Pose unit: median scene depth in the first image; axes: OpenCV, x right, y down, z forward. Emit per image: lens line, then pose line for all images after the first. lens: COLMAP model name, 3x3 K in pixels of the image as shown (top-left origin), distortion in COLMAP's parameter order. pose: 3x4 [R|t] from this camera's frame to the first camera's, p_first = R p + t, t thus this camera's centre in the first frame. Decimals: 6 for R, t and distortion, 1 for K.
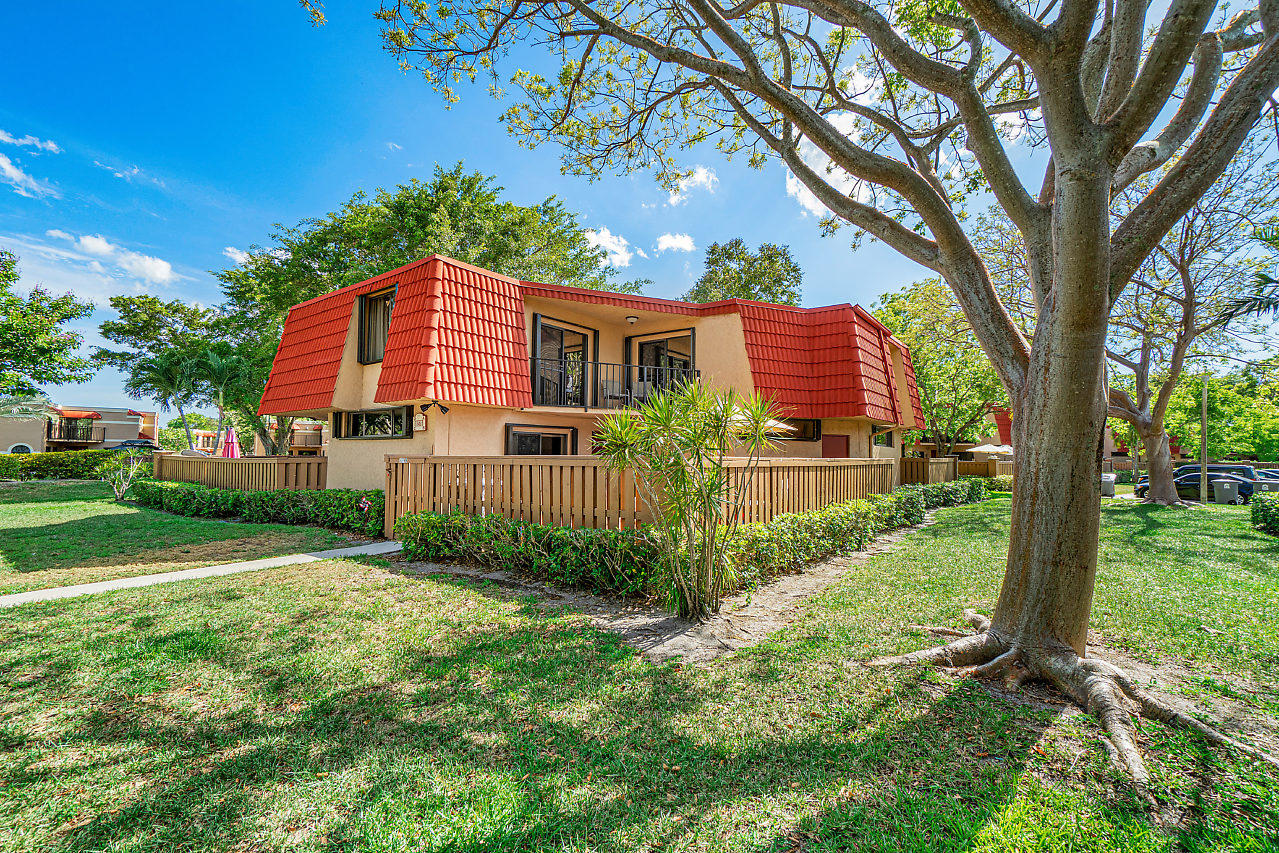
lens RADIAL K [[553.5, 0, 632.5], [0, 553.5, 427.9], [0, 0, 1]] dist [0.001085, 0.000303]
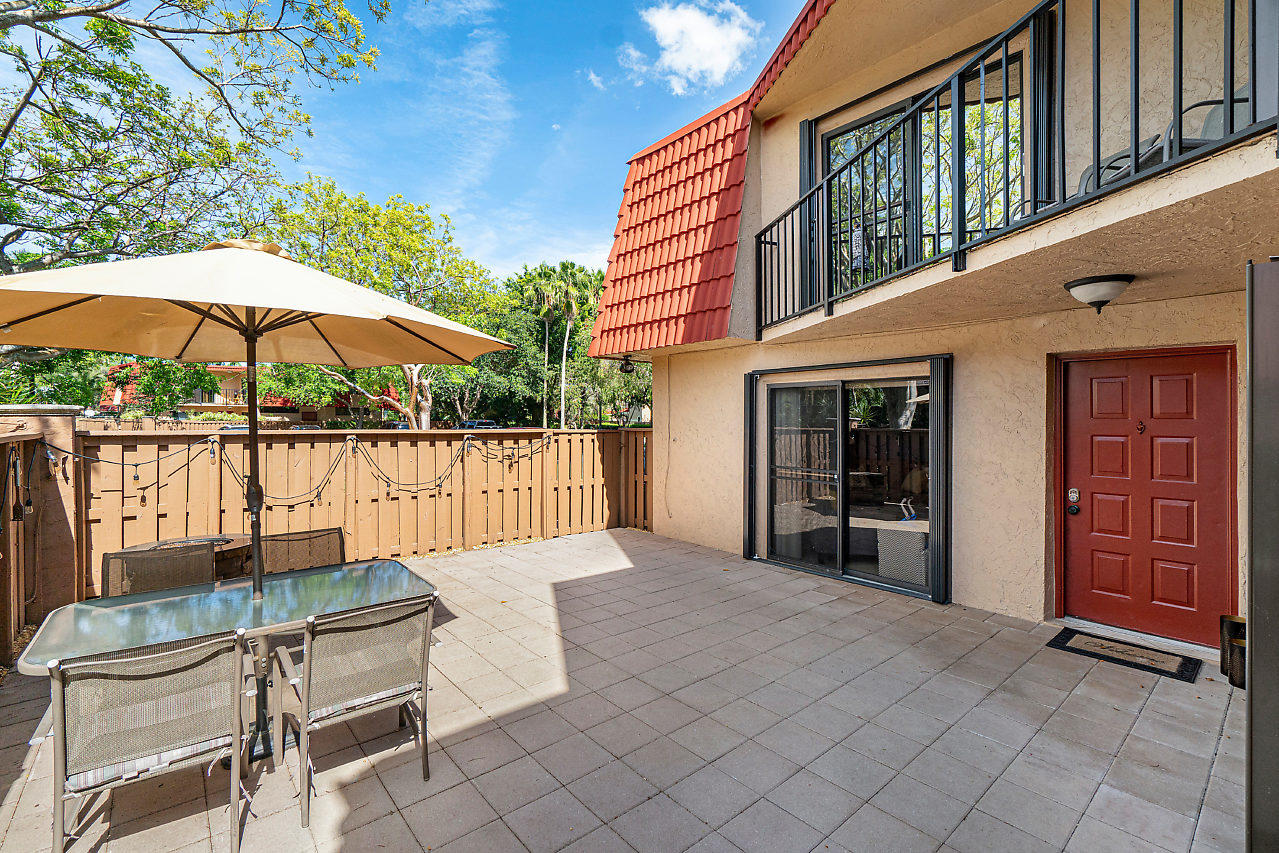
lens RADIAL K [[558.1, 0, 628.0], [0, 558.1, 426.9], [0, 0, 1]] dist [-0.007412, 0.000211]
pose [[-0.218137, 0.001796, -0.975916, 0.313450], [0.047732, 0.998821, -0.008831, 0.043089], [0.974750, -0.048508, -0.217966, 0.969524]]
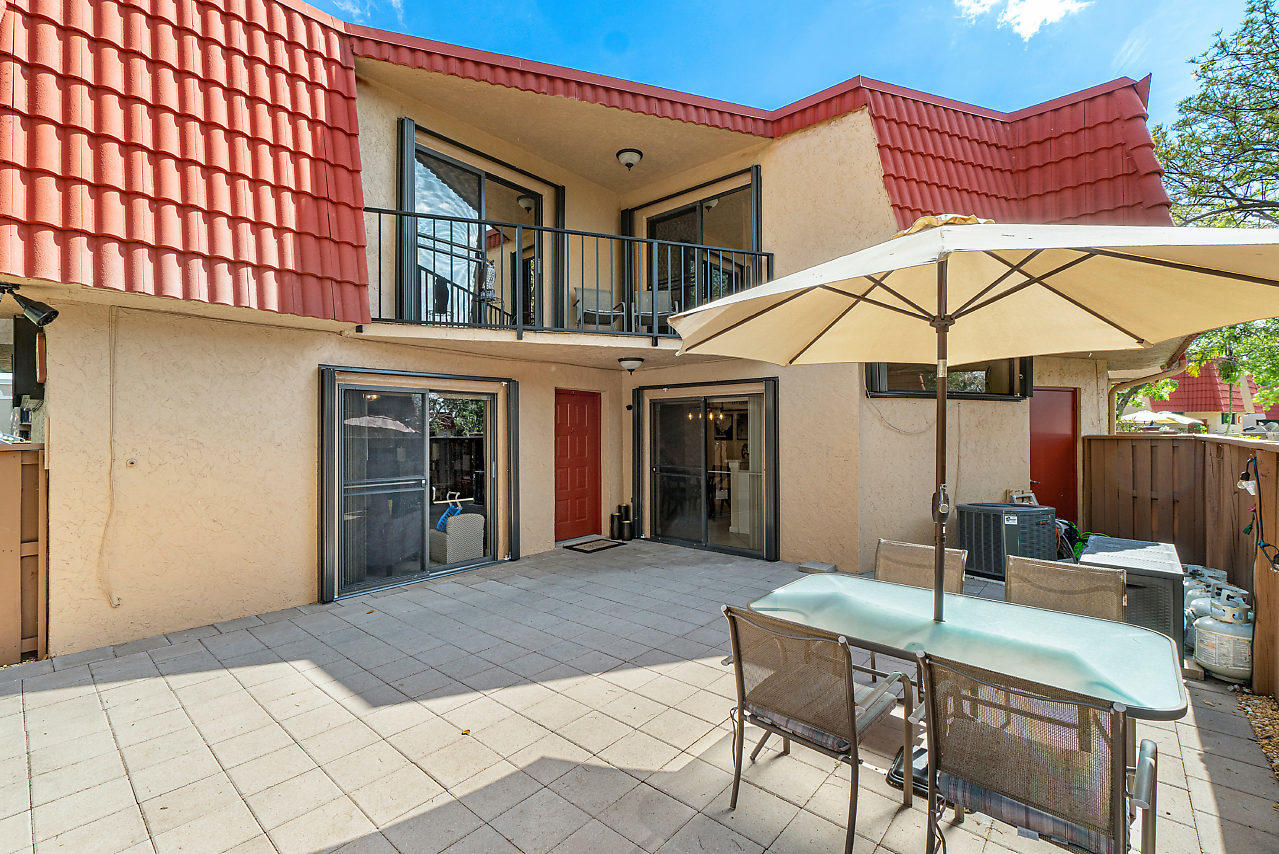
lens RADIAL K [[553.5, 0, 632.5], [0, 553.5, 428.4], [0, 0, 1]] dist [0.001085, 0.000303]
pose [[0.997797, -0.014498, -0.064735, 0.034604], [0.017469, 0.998808, 0.045571, 0.024144], [0.063997, -0.046601, 0.996861, 0.574330]]
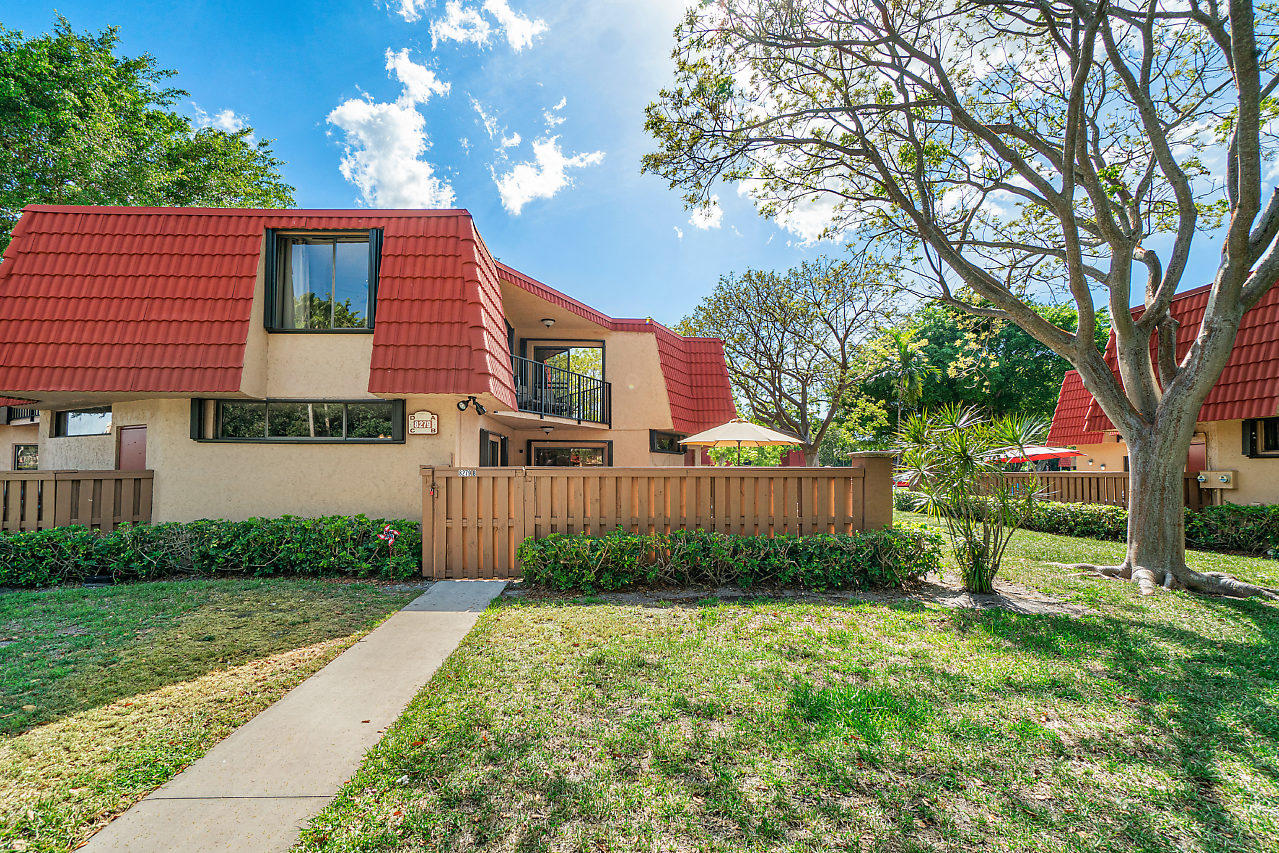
lens RADIAL K [[558.1, 0, 628.0], [0, 558.1, 426.9], [0, 0, 1]] dist [-0.007412, 0.000211]
pose [[0.781258, 0.043914, 0.622662, -0.549039], [-0.030482, 0.999016, -0.032210, 0.009615], [-0.623463, 0.006185, 0.781828, 0.200361]]
